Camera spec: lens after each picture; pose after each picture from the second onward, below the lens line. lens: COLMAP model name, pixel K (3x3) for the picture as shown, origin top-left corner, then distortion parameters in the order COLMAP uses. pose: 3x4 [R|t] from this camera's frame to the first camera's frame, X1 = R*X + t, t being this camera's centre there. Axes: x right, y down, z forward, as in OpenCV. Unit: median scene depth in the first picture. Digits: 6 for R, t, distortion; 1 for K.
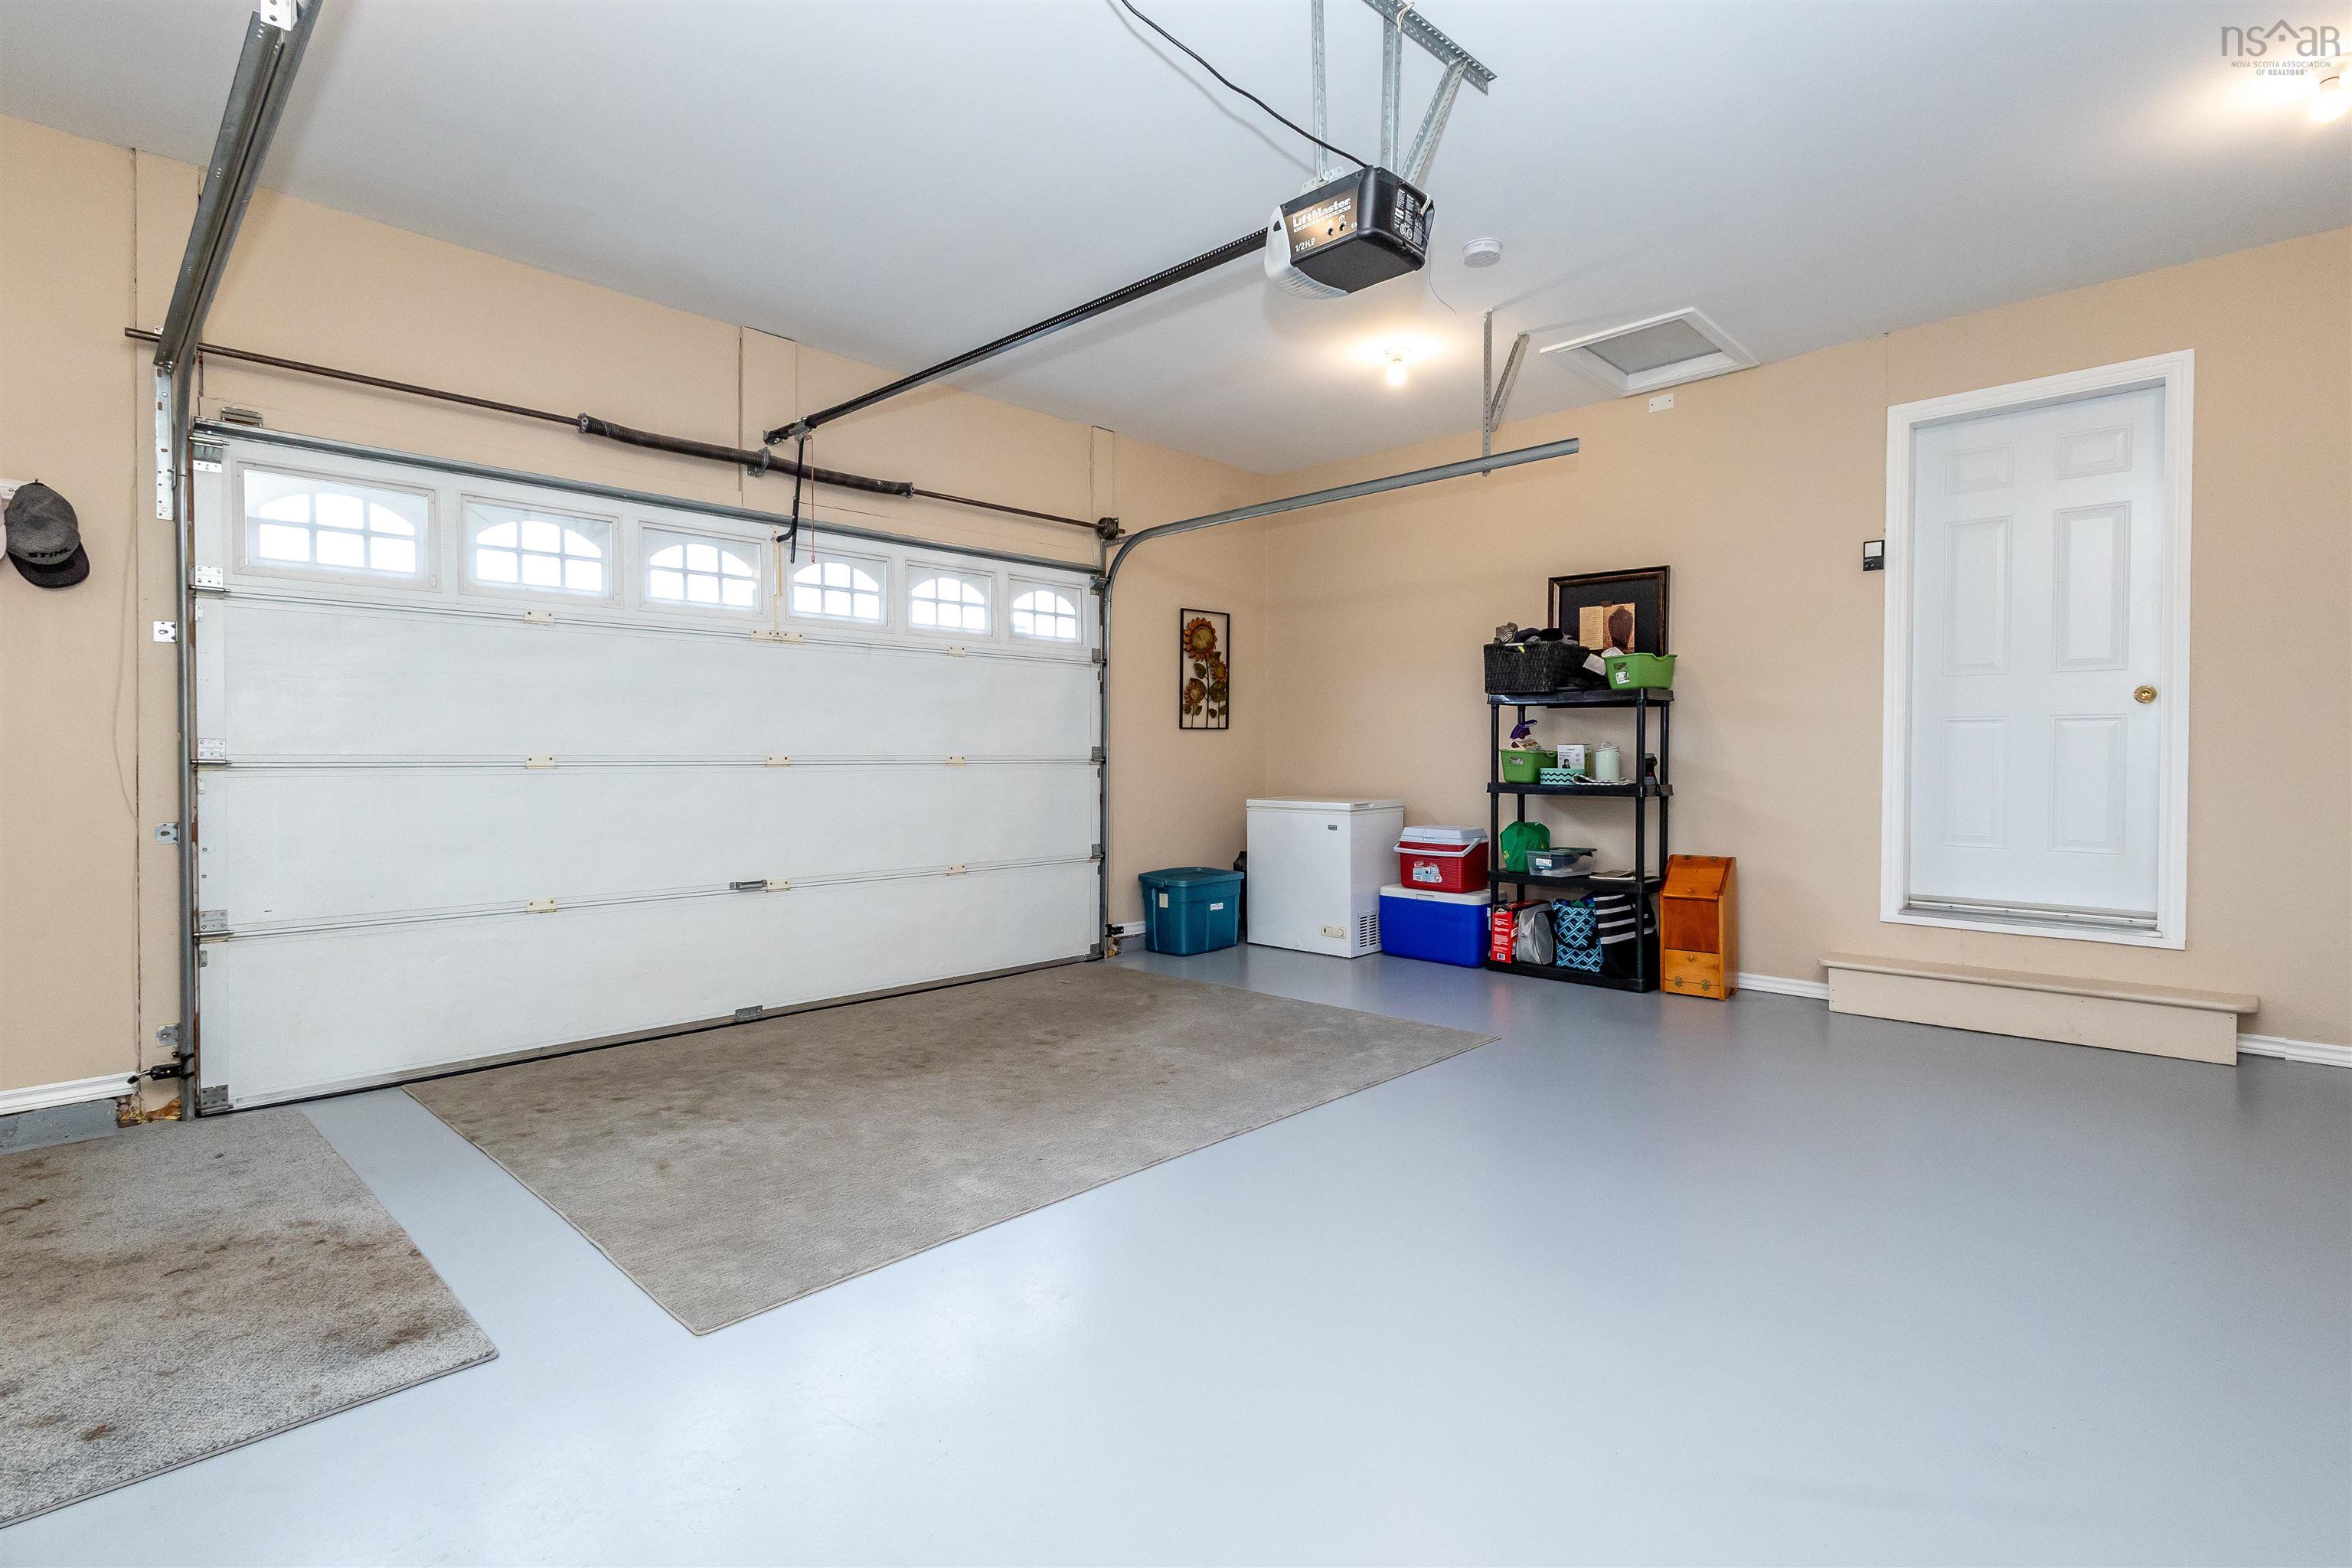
lens RADIAL K [[1110.8, 0, 1168.9], [0, 1110.8, 780.1], [0, 0, 1]] dist [0.010536, -0.000340]
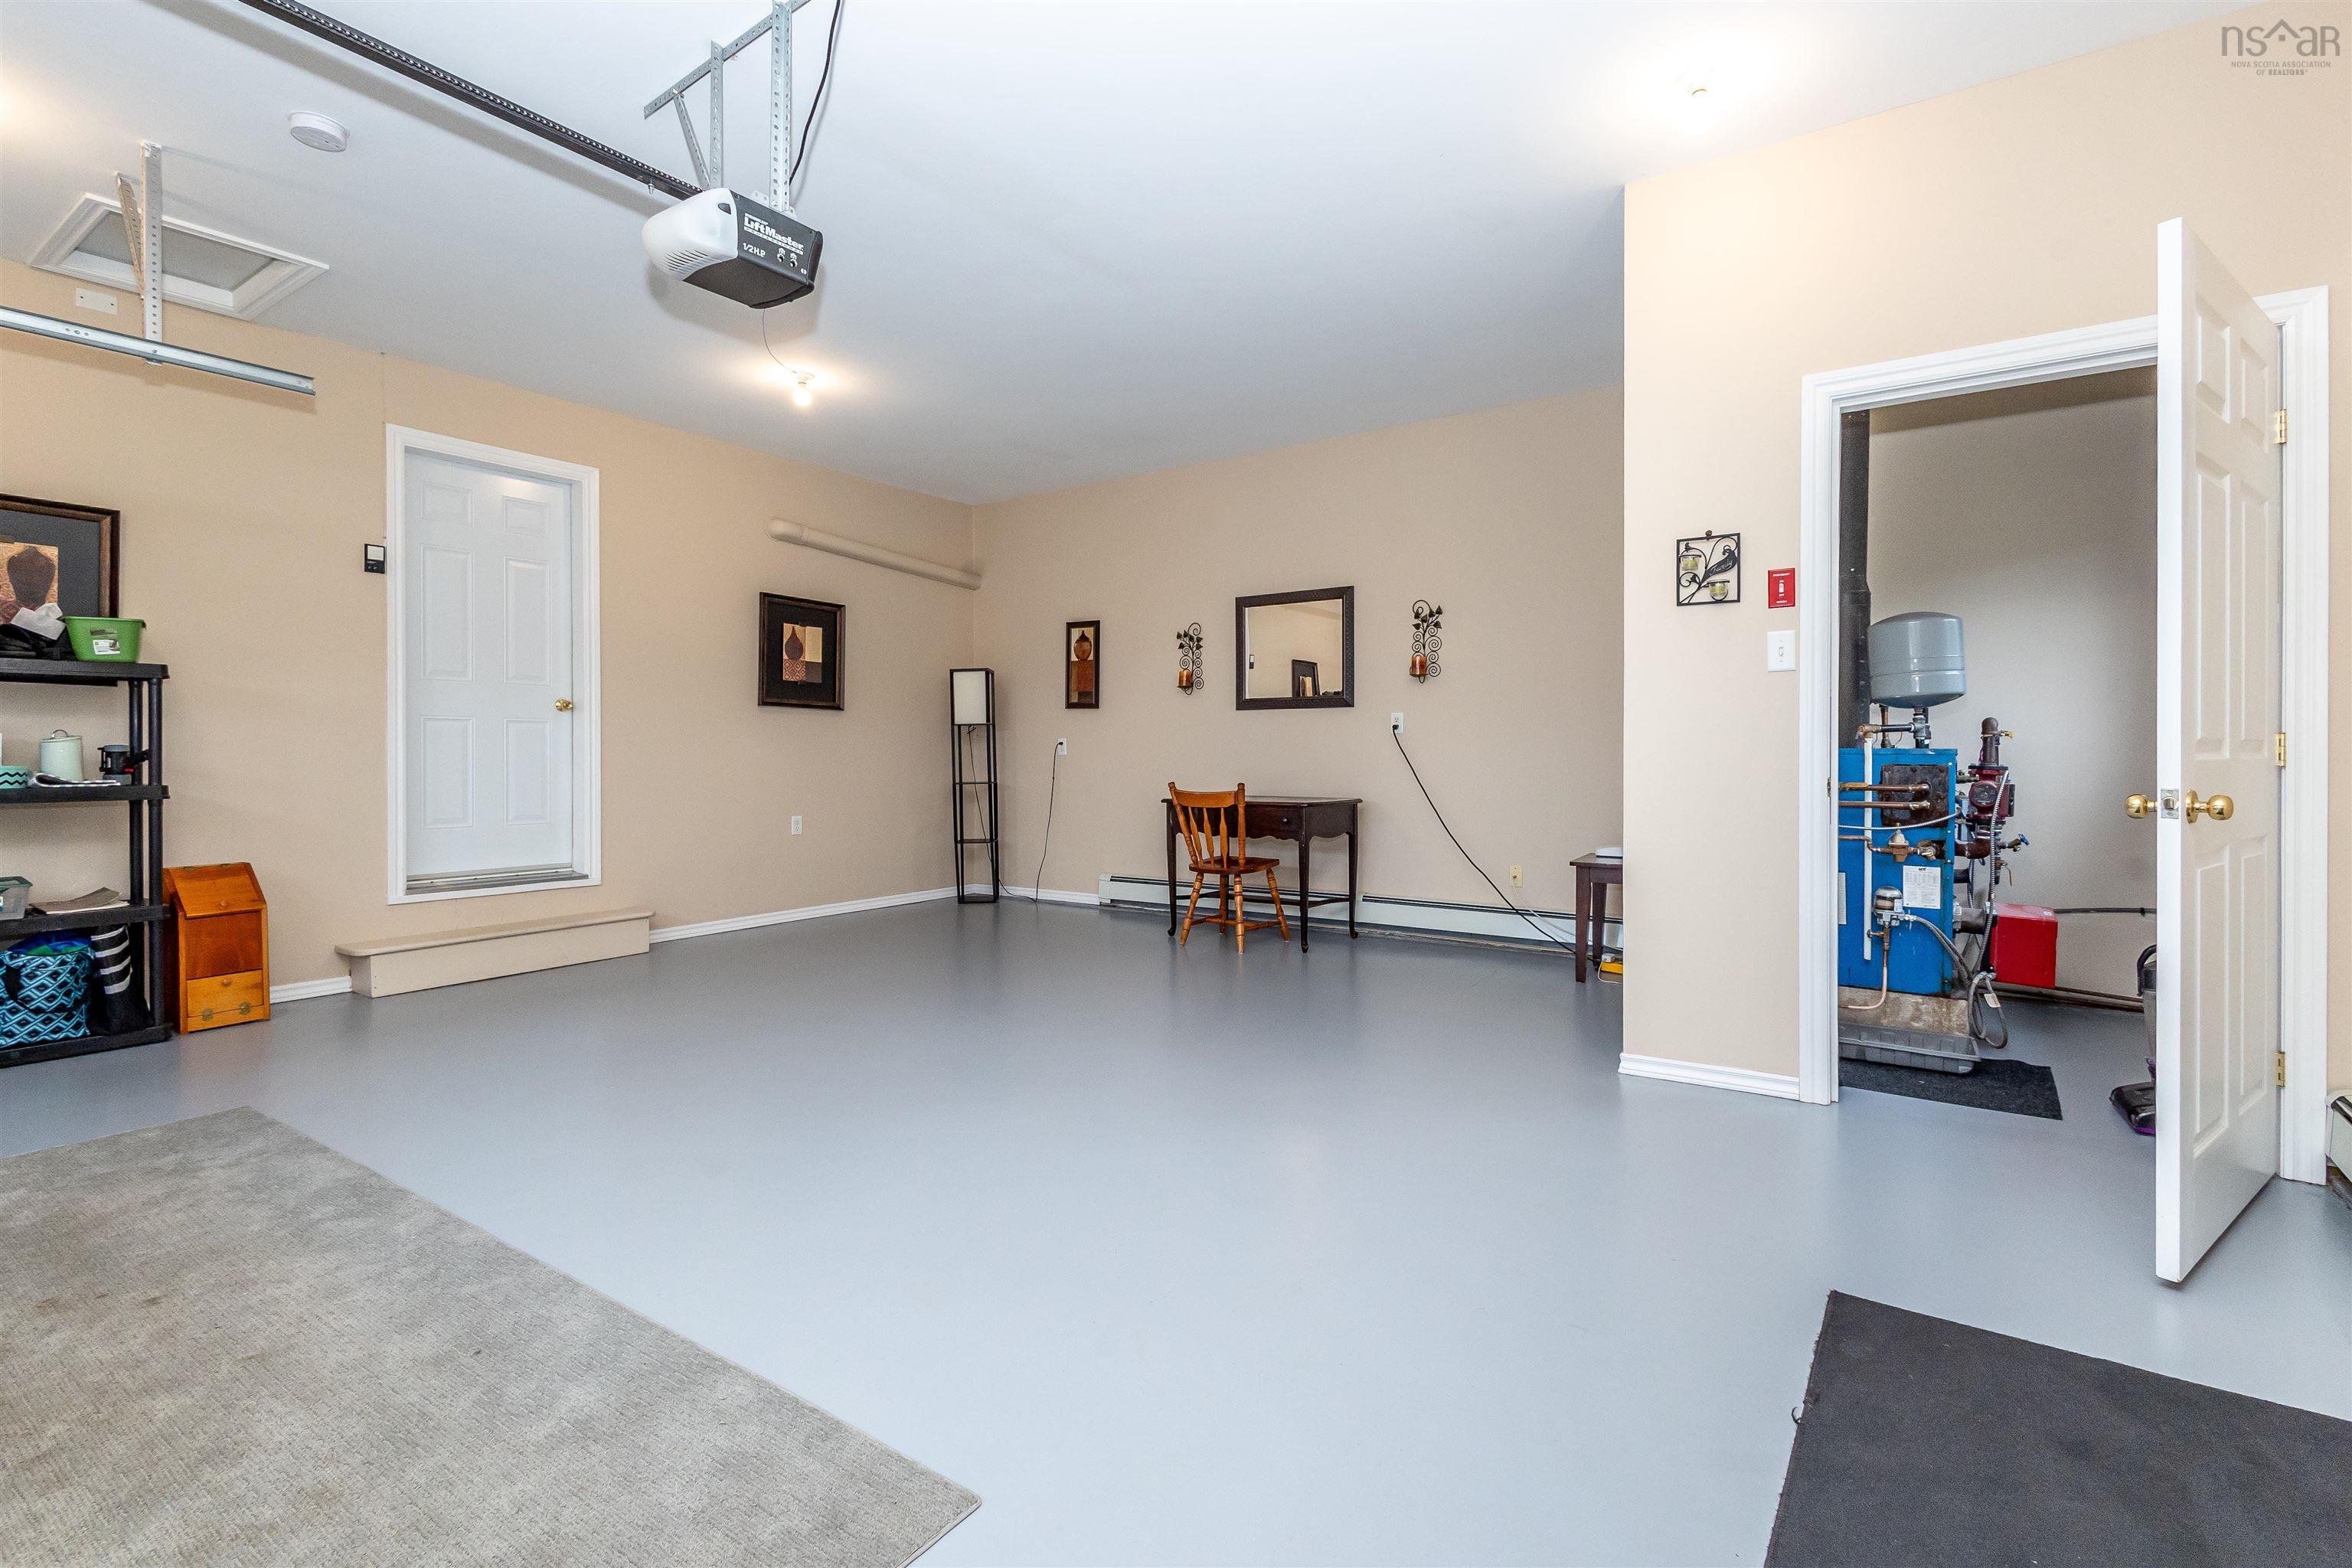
lens RADIAL K [[1110.8, 0, 1167.5], [0, 1110.8, 764.2], [0, 0, 1]] dist [0.010536, -0.000340]
pose [[-0.170221, -0.008801, 0.985367, -0.503711], [0.022892, 0.999655, 0.012883, -0.003819], [-0.985140, 0.024750, -0.169961, 0.421168]]
